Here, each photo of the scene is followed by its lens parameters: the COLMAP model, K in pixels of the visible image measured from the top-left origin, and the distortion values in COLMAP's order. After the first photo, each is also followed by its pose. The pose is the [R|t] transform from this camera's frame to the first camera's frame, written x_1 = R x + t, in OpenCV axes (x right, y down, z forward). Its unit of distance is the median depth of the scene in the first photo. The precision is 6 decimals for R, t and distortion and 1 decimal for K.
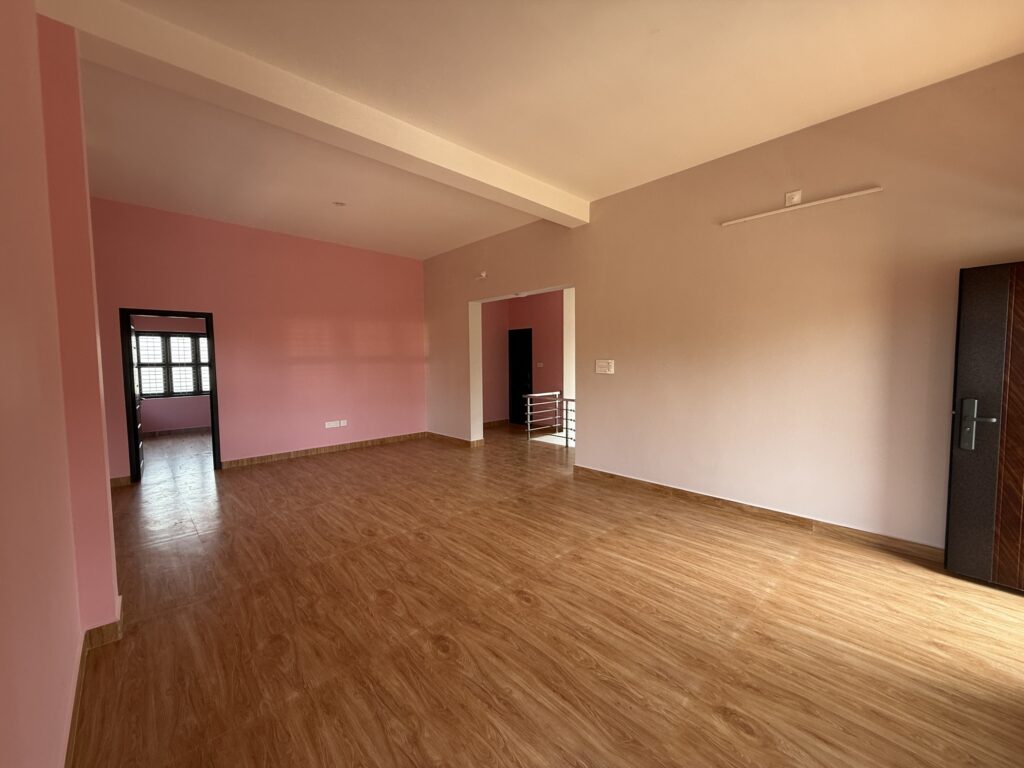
lens RADIAL K [[409.2, 0, 508.3], [0, 409.2, 379.9], [0, 0, 1]] dist [0.000294, -0.000123]
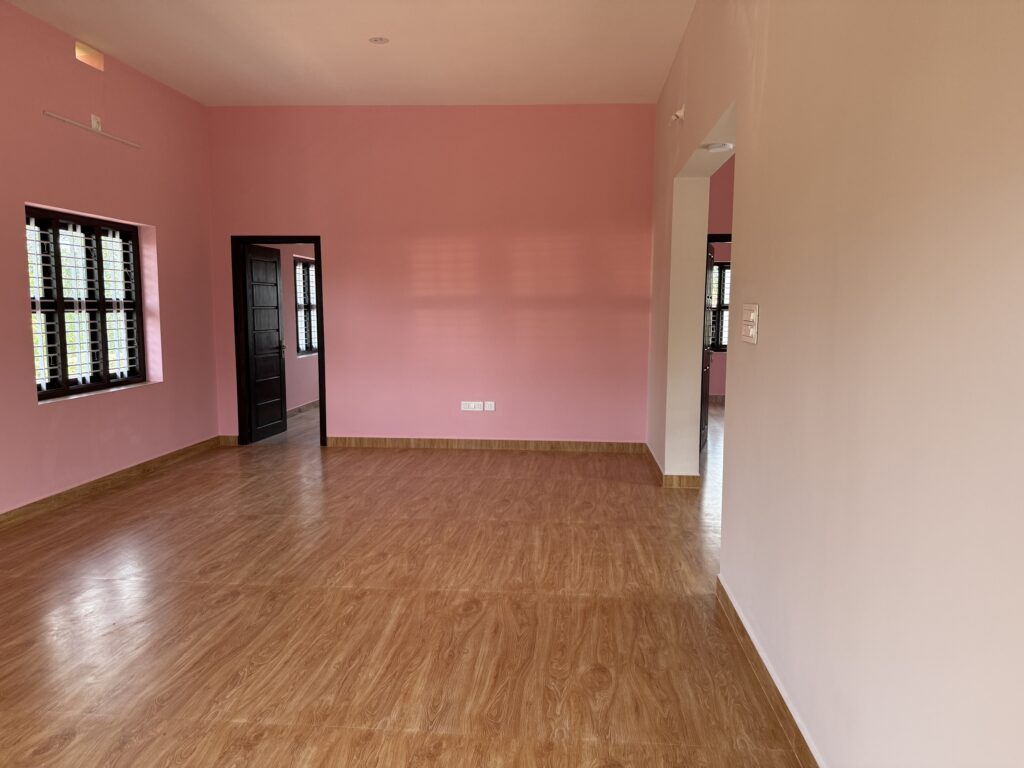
lens RADIAL K [[717.1, 0, 512.0], [0, 717.1, 384.0], [0, 0, 1]] dist [0.084052, -0.120906]
pose [[0.667667, 0.092551, -0.738685, 0.698603], [-0.050002, 0.995577, 0.079543, -0.025186], [0.742779, -0.016173, 0.669341, 0.526681]]
